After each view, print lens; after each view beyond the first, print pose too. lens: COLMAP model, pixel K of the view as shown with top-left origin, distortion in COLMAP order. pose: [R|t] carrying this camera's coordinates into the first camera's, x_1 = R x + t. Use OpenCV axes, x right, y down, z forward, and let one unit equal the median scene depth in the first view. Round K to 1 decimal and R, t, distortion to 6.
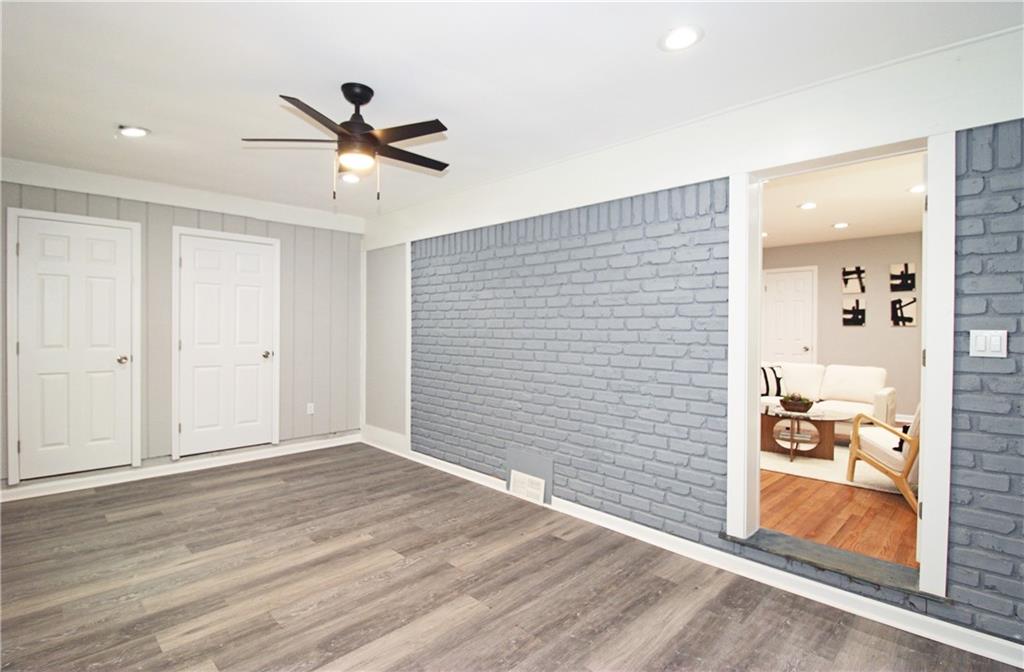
lens RADIAL K [[498.3, 0, 540.3], [0, 498.3, 330.9], [0, 0, 1]] dist [-0.002432, -0.001649]
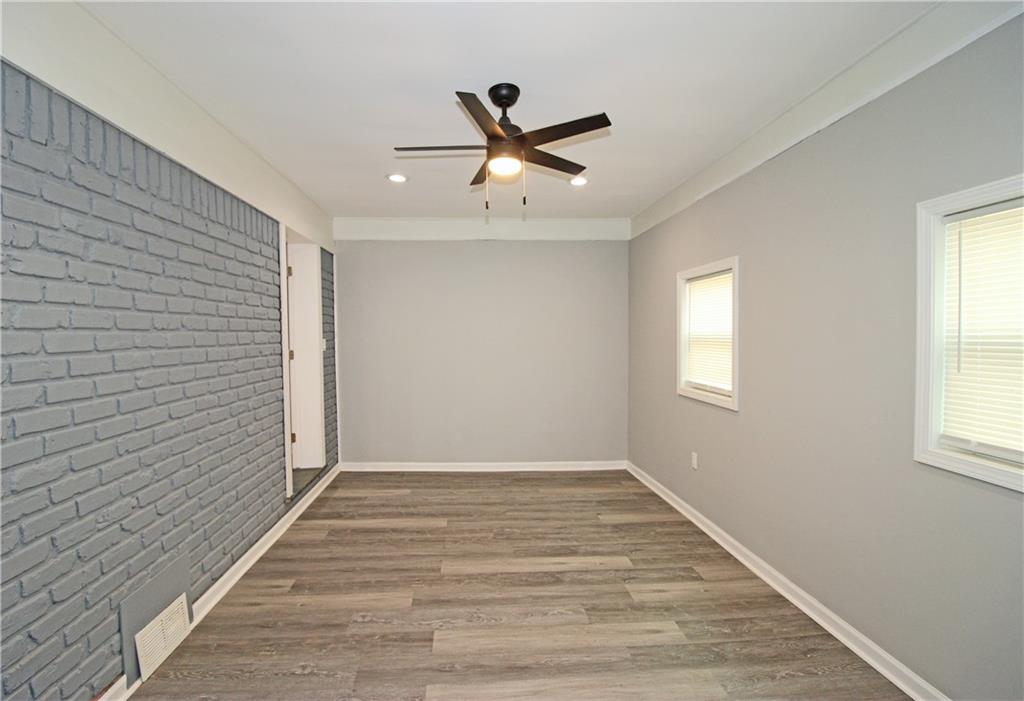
lens RADIAL K [[518.1, 0, 512.0], [0, 518.1, 350.5], [0, 0, 1]] dist [0.001485, 0.000263]
pose [[-0.745881, -0.018399, 0.665825, -1.011882], [0.015394, 0.998875, 0.044846, -0.032143], [-0.665901, 0.043699, -0.744759, 1.687966]]
